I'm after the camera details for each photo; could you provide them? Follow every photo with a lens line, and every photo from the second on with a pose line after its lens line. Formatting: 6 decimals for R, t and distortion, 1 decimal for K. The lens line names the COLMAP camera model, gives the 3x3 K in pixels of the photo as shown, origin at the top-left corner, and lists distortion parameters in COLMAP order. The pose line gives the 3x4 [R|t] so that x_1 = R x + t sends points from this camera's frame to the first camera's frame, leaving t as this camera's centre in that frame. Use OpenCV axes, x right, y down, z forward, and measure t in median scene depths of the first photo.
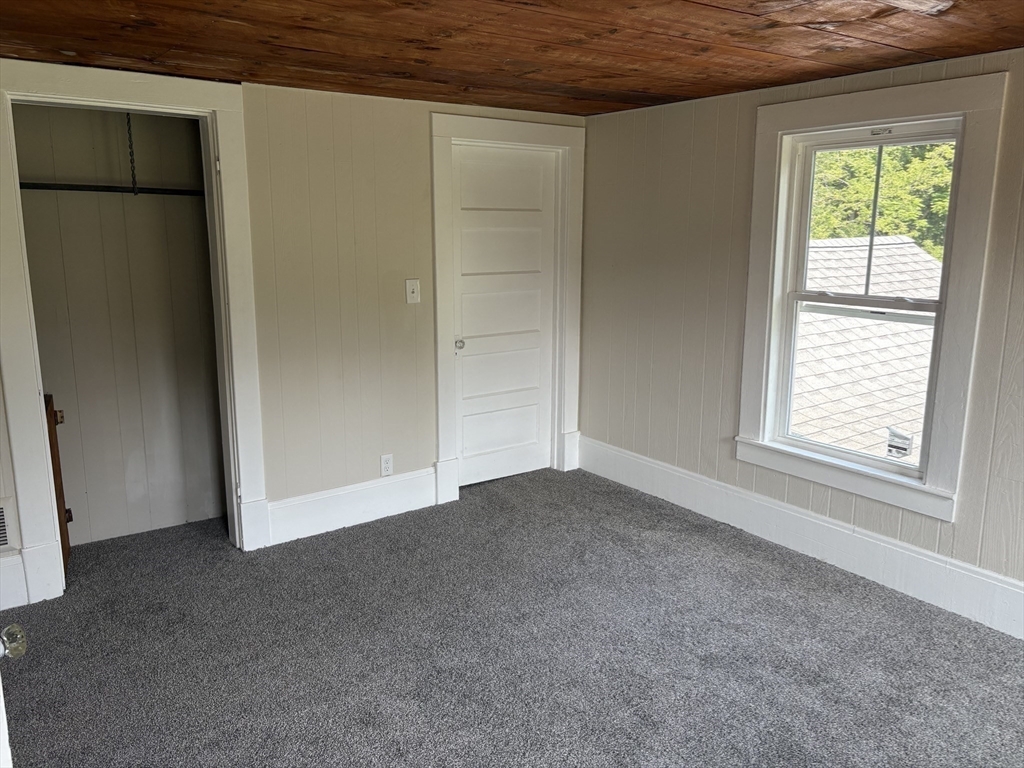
lens RADIAL K [[773.0, 0, 519.1], [0, 773.0, 377.8], [0, 0, 1]] dist [0.043094, -0.029350]
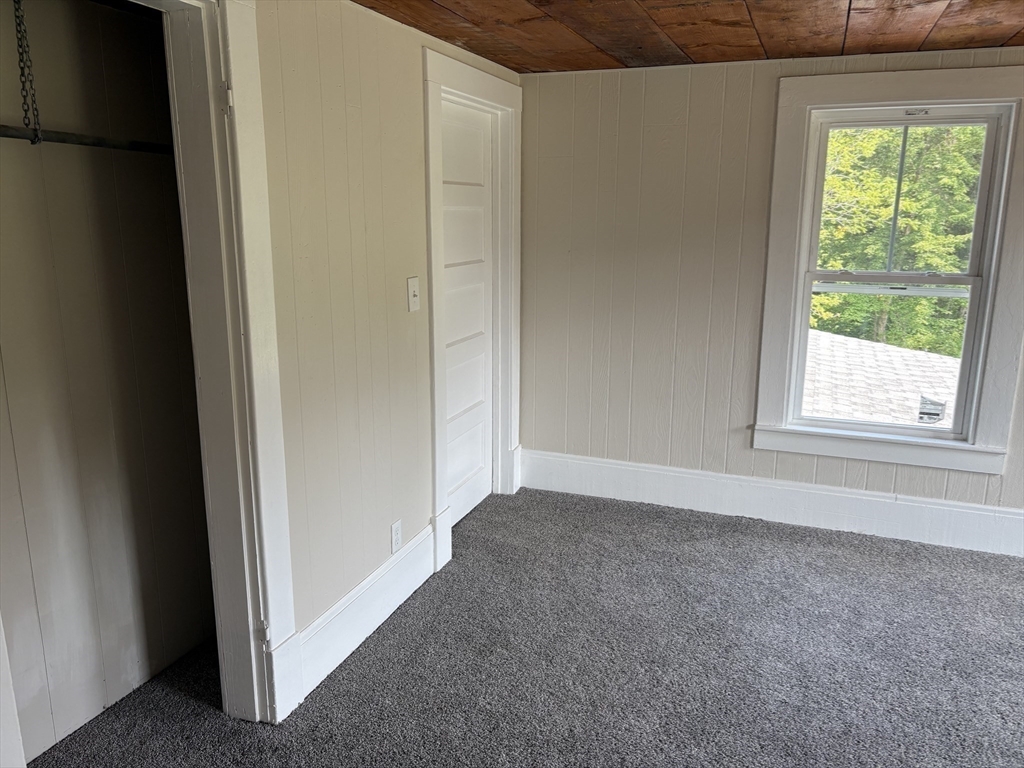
lens RADIAL K [[773.0, 0, 537.3], [0, 773.0, 378.2], [0, 0, 1]] dist [0.043094, -0.029350]
pose [[0.838558, -0.116632, 0.532182, -0.497900], [0.104774, 0.993106, 0.052555, -0.067151], [-0.534642, 0.011689, 0.844998, 0.367644]]
